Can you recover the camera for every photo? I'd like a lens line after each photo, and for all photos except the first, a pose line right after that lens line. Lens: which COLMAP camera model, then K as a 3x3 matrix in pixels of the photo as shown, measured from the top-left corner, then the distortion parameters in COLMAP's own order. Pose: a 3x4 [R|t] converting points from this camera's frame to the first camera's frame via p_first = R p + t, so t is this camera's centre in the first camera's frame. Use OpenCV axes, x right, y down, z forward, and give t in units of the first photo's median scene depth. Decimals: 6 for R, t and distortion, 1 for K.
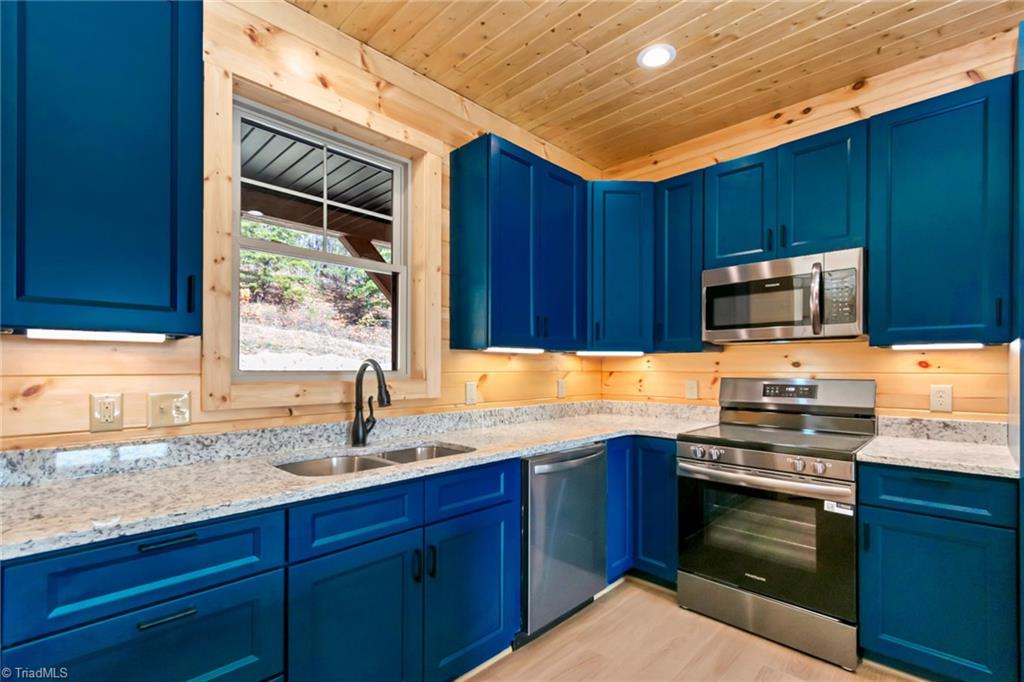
lens RADIAL K [[461.4, 0, 515.1], [0, 461.4, 359.6], [0, 0, 1]] dist [-0.000297, -0.000044]
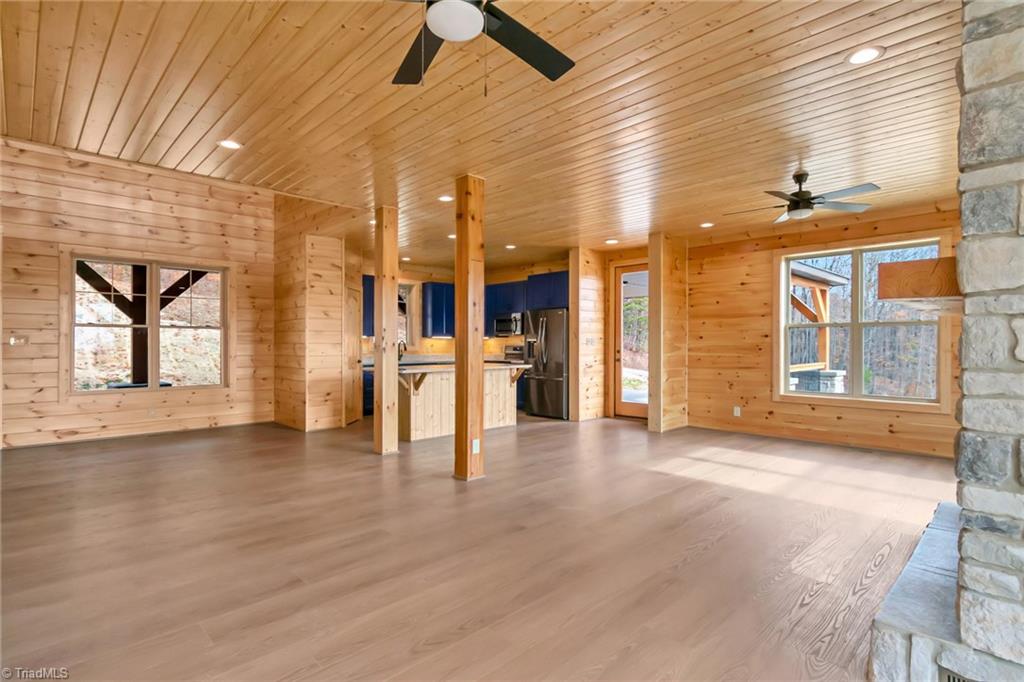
lens RADIAL K [[518.1, 0, 512.0], [0, 518.1, 341.0], [0, 0, 1]] dist [0.056966, -0.000352]
pose [[0.999381, -0.001342, -0.035153, 0.761413], [0.001479, 0.999991, 0.003868, -0.010631], [0.035148, -0.003918, 0.999374, -3.284977]]
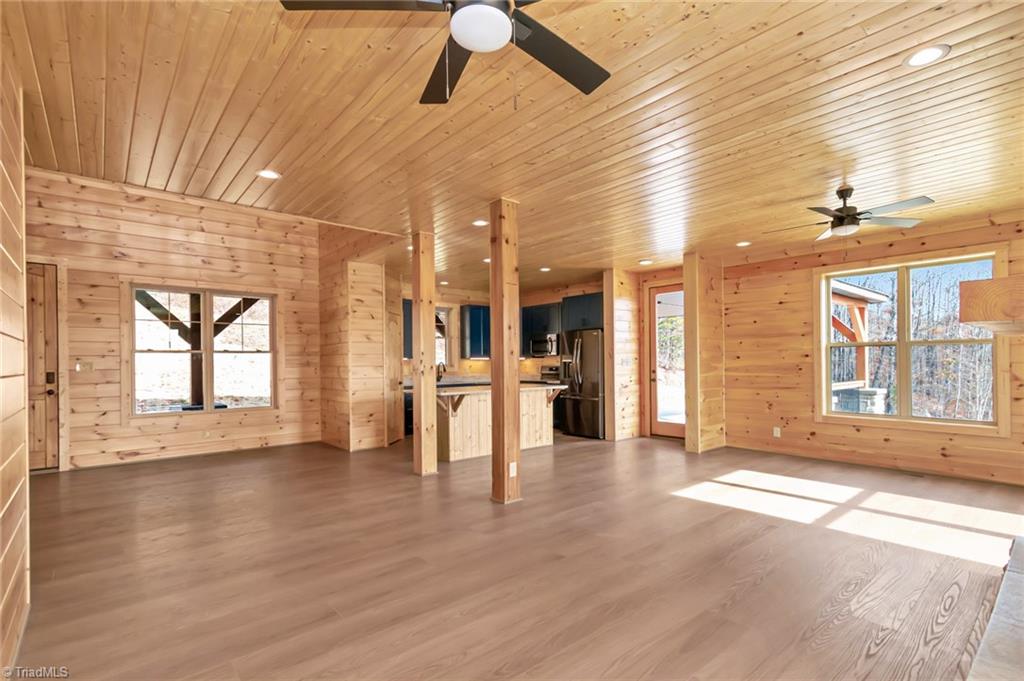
lens RADIAL K [[485.6, 0, 534.7], [0, 485.6, 359.0], [0, 0, 1]] dist [0.046173, 0.000117]
pose [[0.997908, -0.014170, -0.063083, 0.758908], [0.014643, 0.999868, 0.007034, -0.043700], [0.062975, -0.007943, 0.997983, -3.118017]]
